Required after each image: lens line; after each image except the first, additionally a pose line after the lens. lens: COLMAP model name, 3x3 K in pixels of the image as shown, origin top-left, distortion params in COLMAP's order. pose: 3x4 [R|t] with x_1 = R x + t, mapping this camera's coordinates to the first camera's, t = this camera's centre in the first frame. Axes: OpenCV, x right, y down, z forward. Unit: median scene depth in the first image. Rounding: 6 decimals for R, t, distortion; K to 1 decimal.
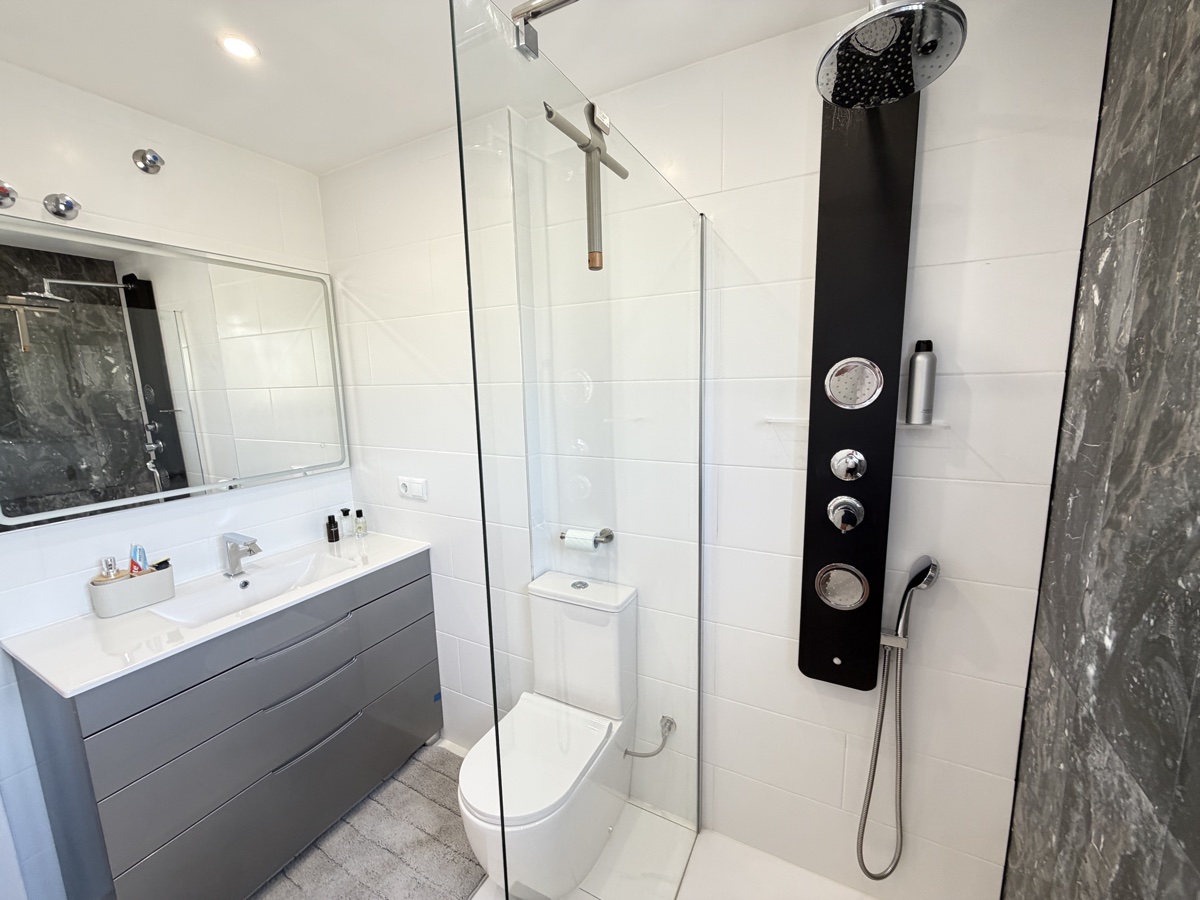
lens RADIAL K [[478.7, 0, 600.3], [0, 478.7, 452.2], [0, 0, 1]] dist [-0.001135, 0.000110]
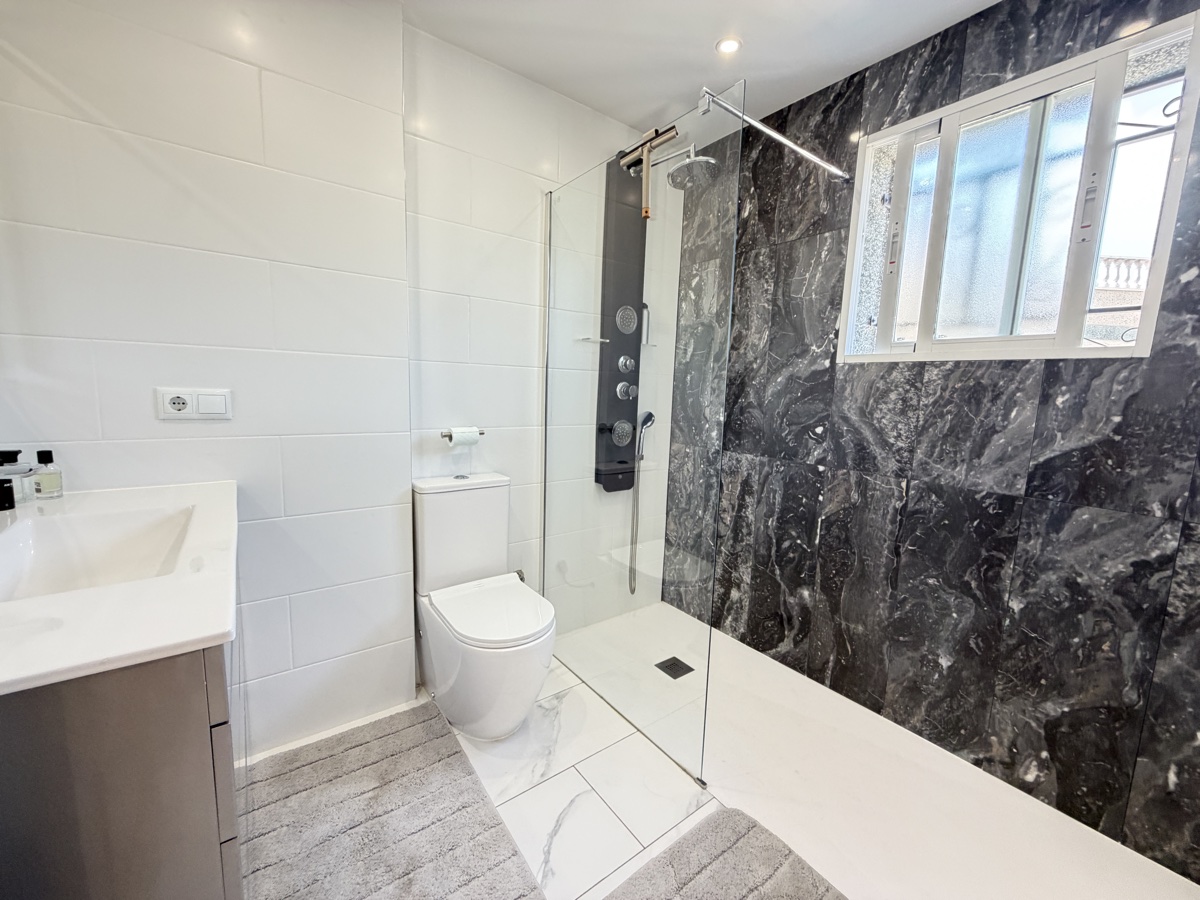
lens RADIAL K [[478.7, 0, 598.8], [0, 478.7, 451.0], [0, 0, 1]] dist [-0.001135, 0.000110]
pose [[0.427621, -0.085368, 0.899918, -1.552257], [0.095295, 0.994241, 0.049034, 0.329643], [-0.898921, 0.064790, 0.433293, 0.385576]]
